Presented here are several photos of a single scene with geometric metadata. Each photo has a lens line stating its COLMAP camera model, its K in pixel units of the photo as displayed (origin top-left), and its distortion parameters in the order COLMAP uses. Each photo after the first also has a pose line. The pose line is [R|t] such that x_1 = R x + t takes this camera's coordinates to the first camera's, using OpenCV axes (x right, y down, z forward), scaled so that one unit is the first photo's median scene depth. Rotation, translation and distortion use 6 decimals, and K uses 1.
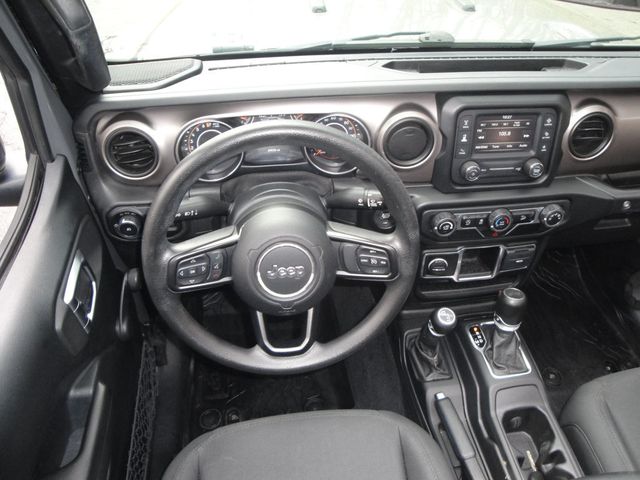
lens RADIAL K [[518.0, 0, 318.7], [0, 518.0, 235.7], [0, 0, 1]] dist [-0.144892, 0.093402]
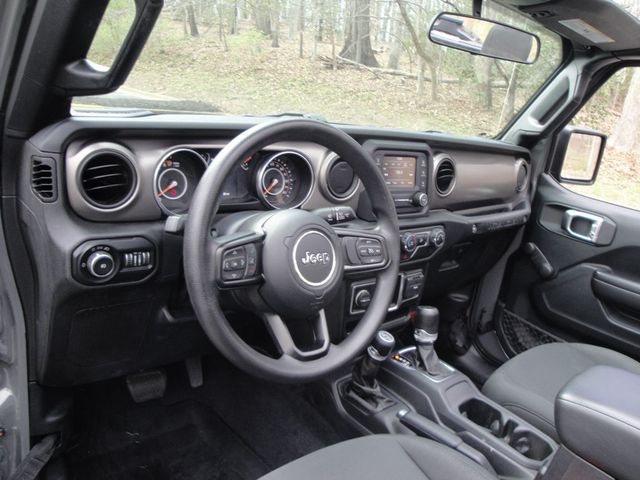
lens RADIAL K [[518.0, 0, 326.6], [0, 518.0, 240.8], [0, 0, 1]] dist [-0.144892, 0.093402]
pose [[0.833841, -0.063708, 0.548316, -0.490981], [0.258992, 0.922351, -0.286691, 0.272721], [-0.487476, 0.381064, 0.785594, 0.123965]]
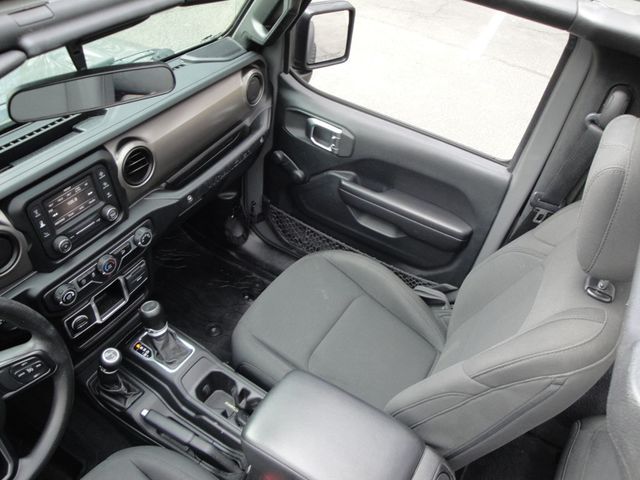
lens RADIAL K [[518.0, 0, 333.1], [0, 518.0, 244.0], [0, 0, 1]] dist [-0.144892, 0.093402]
pose [[0.627978, -0.493844, 0.601466, 0.007256], [0.427722, 0.864685, 0.263389, -0.156169], [-0.650152, 0.091857, 0.754231, -0.221341]]
